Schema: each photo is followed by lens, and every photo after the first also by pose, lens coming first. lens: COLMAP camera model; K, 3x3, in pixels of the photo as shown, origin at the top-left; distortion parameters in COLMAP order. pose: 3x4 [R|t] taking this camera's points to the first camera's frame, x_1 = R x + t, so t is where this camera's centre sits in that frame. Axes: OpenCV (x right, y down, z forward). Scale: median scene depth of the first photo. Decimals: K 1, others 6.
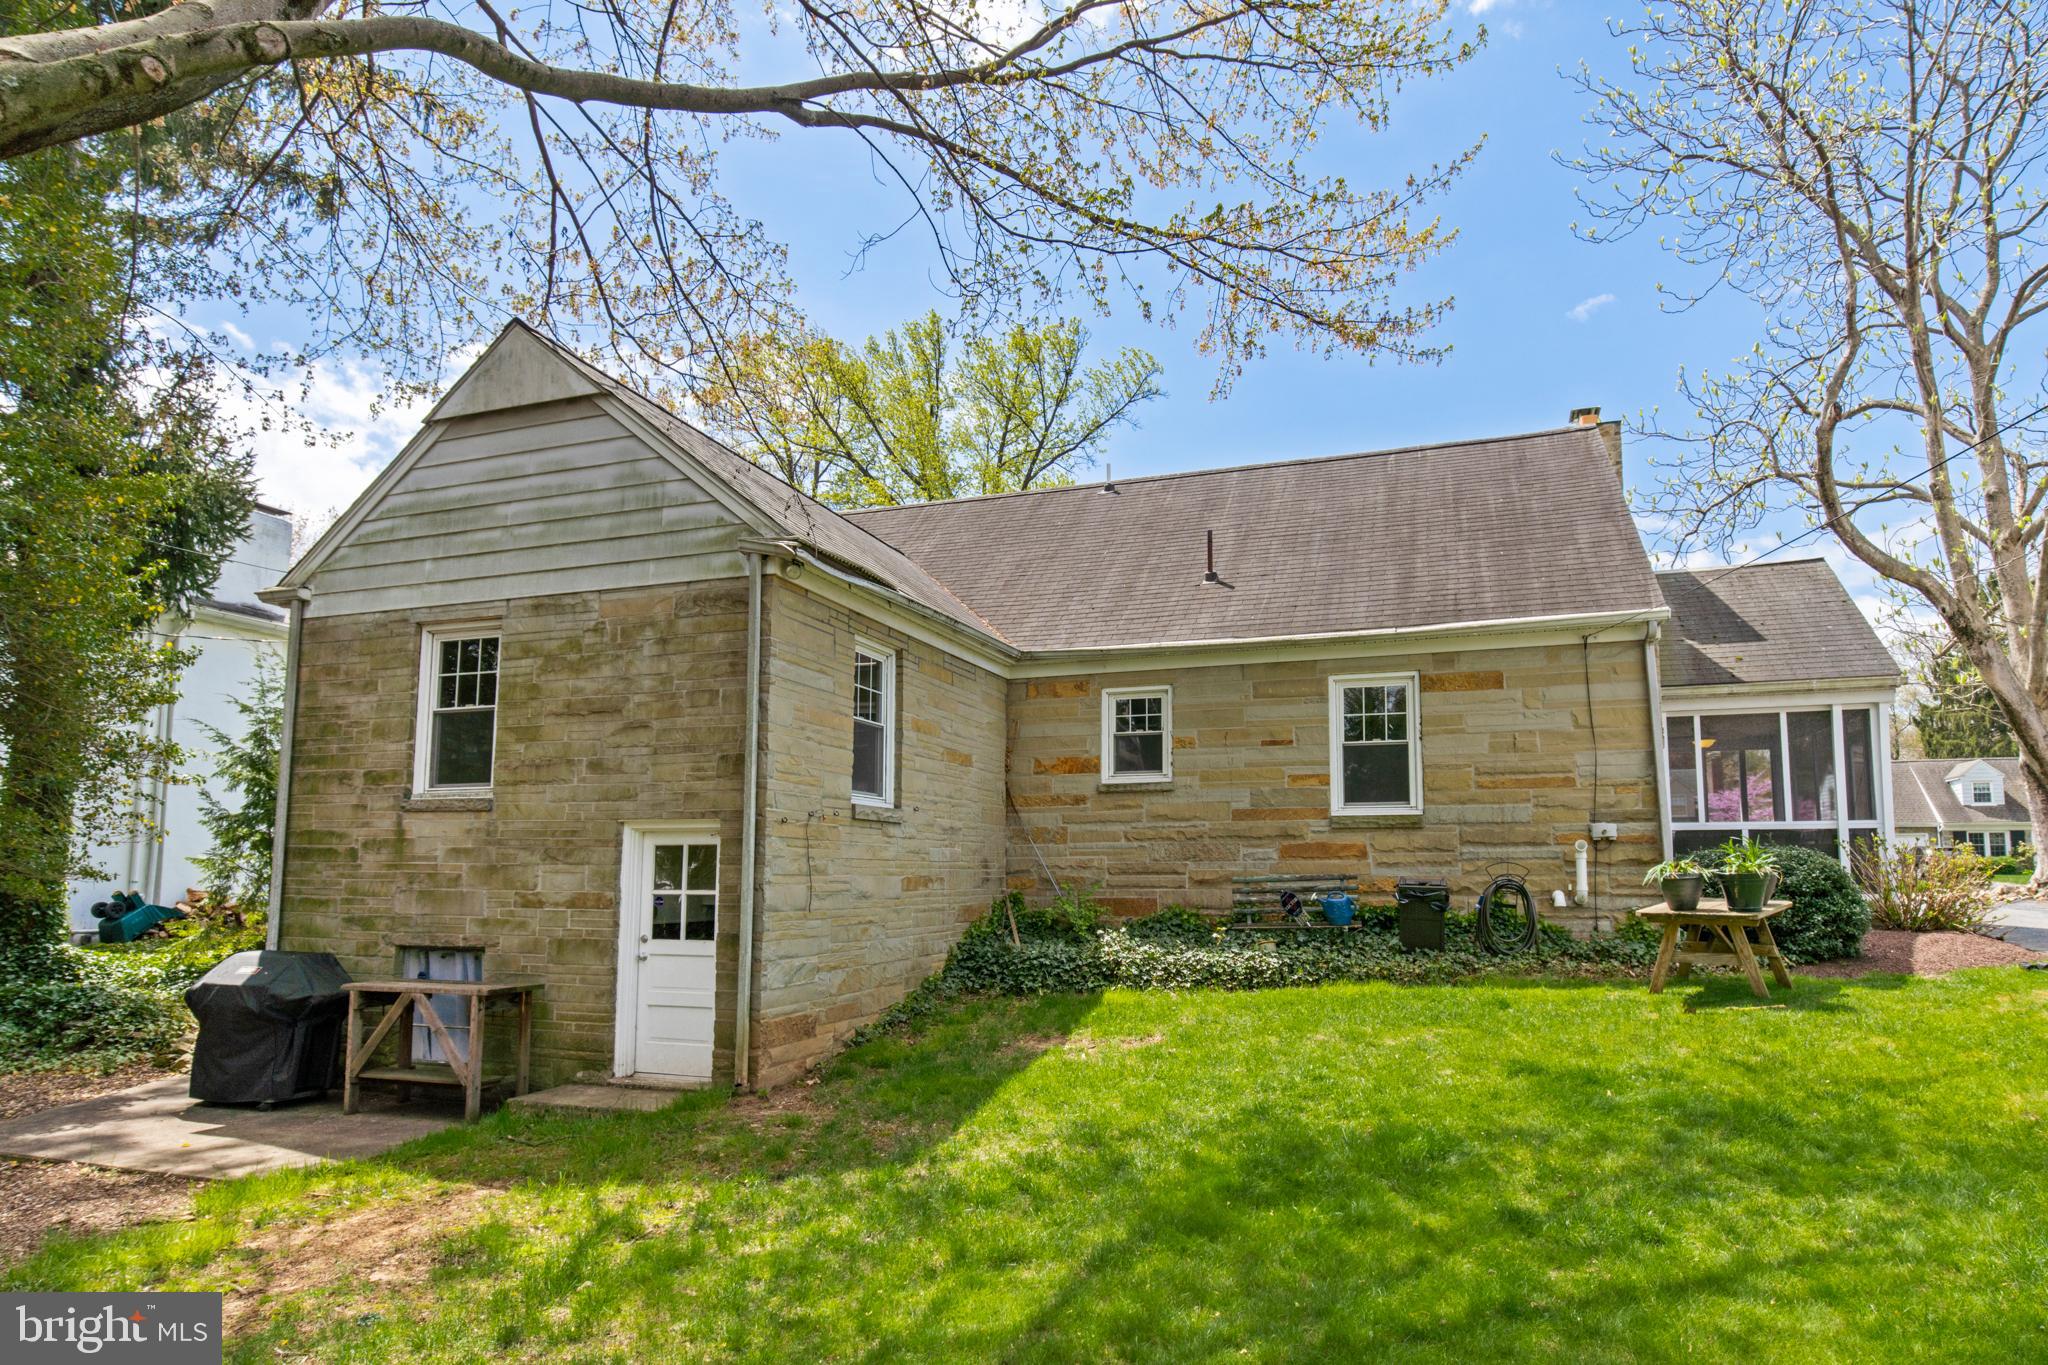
lens RADIAL K [[1064.2, 0, 1032.0], [0, 1064.2, 767.1], [0, 0, 1]] dist [0.001738, 0.000107]
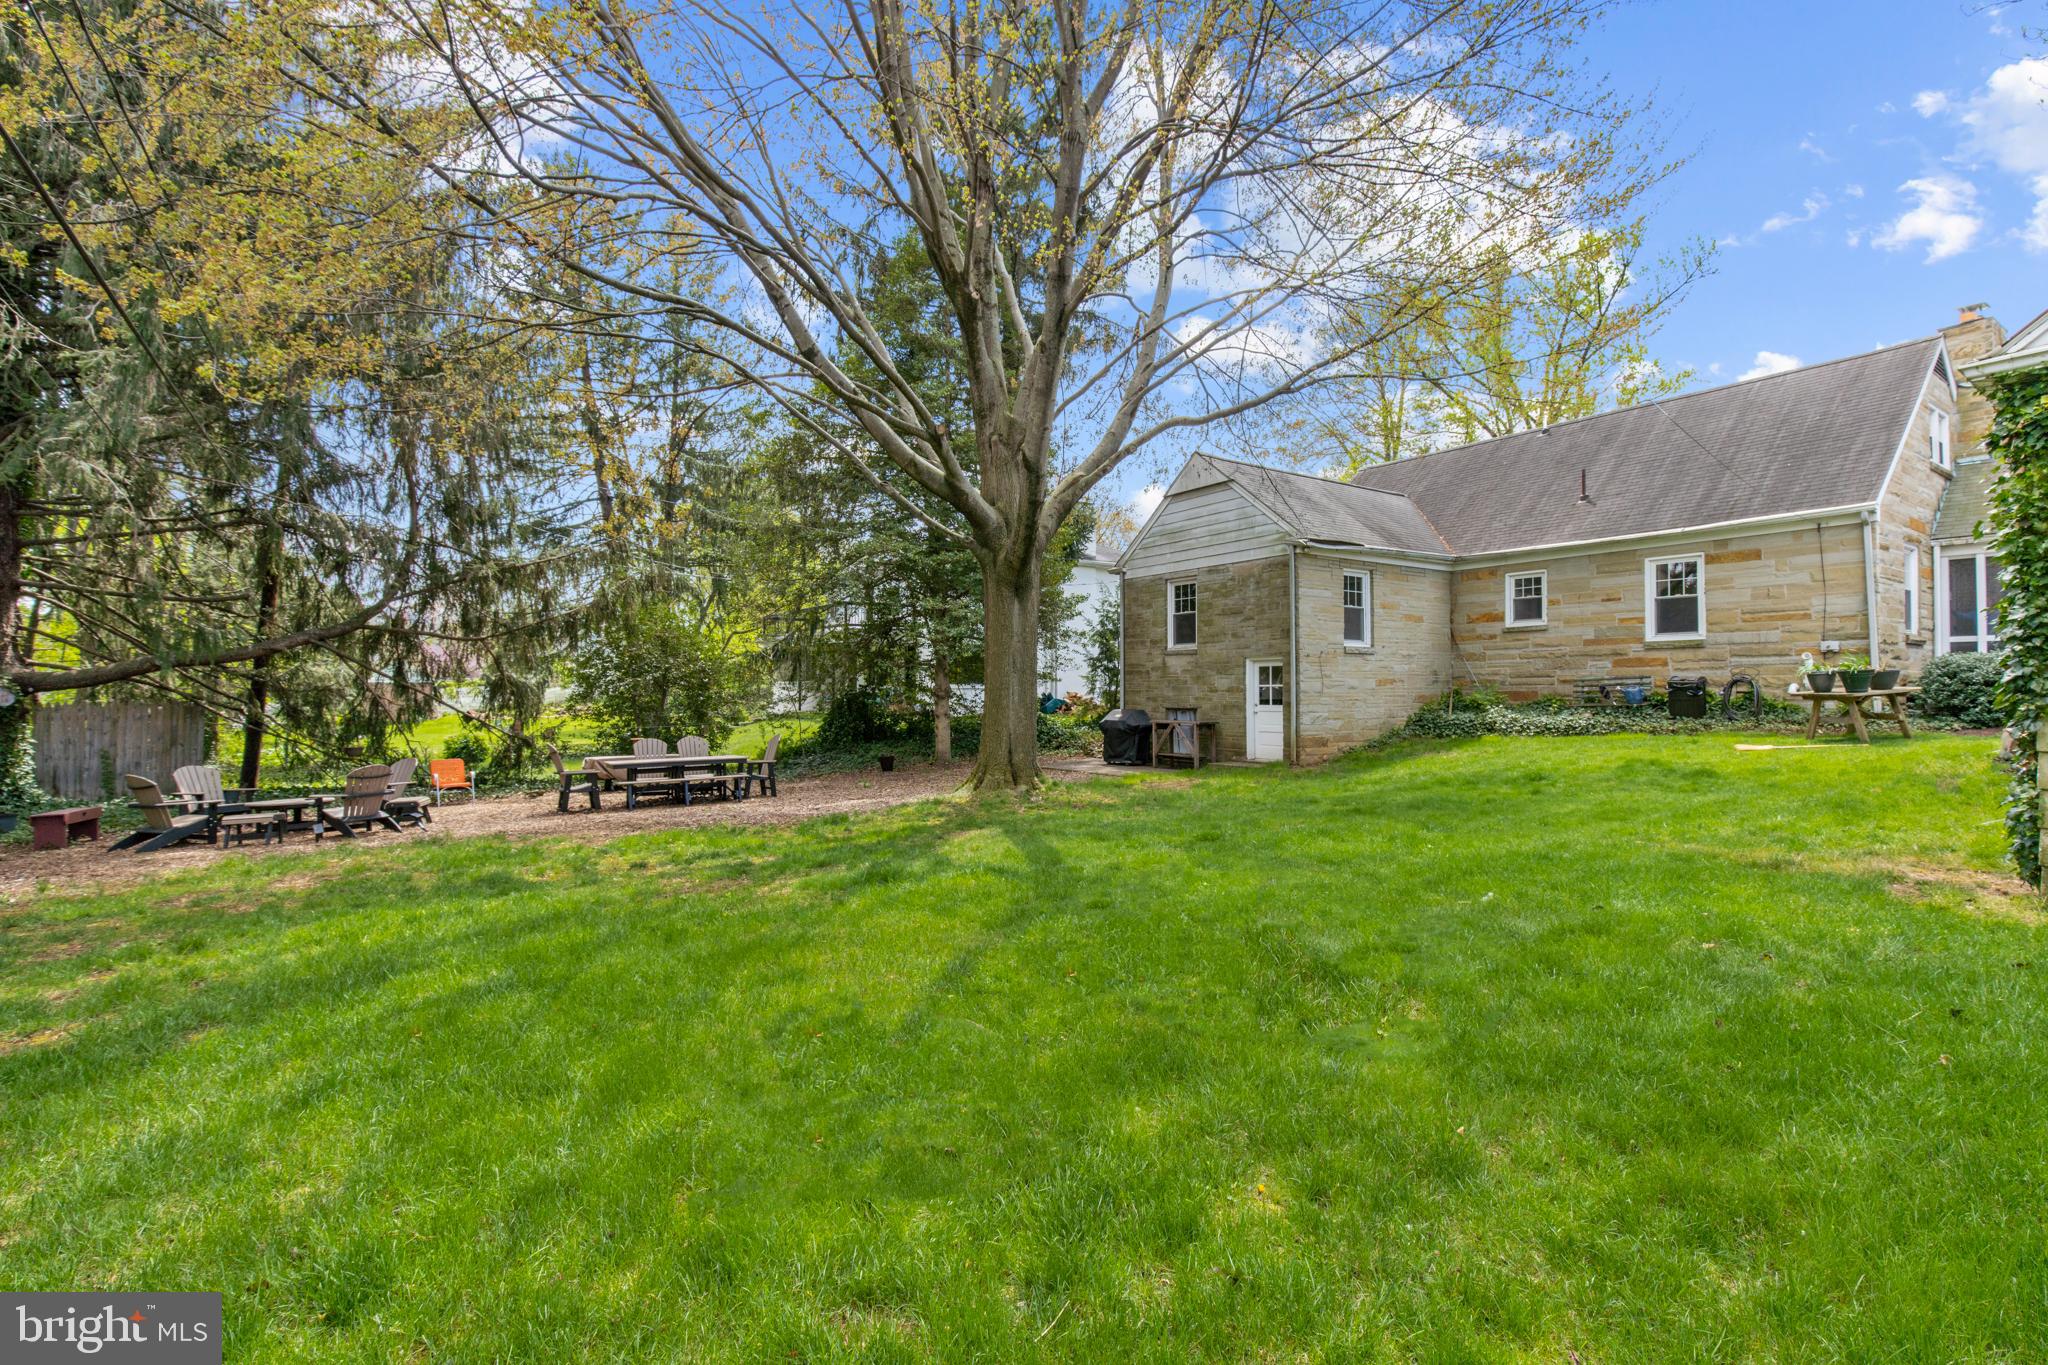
lens RADIAL K [[946.3, 0, 1024.0], [0, 946.3, 682.5], [0, 0, 1]] dist [0.000822, 0.000209]
pose [[0.798213, -0.009623, -0.602298, 0.447395], [0.064149, 0.995544, 0.069110, -0.063978], [0.598949, -0.093802, 0.795274, -0.898361]]
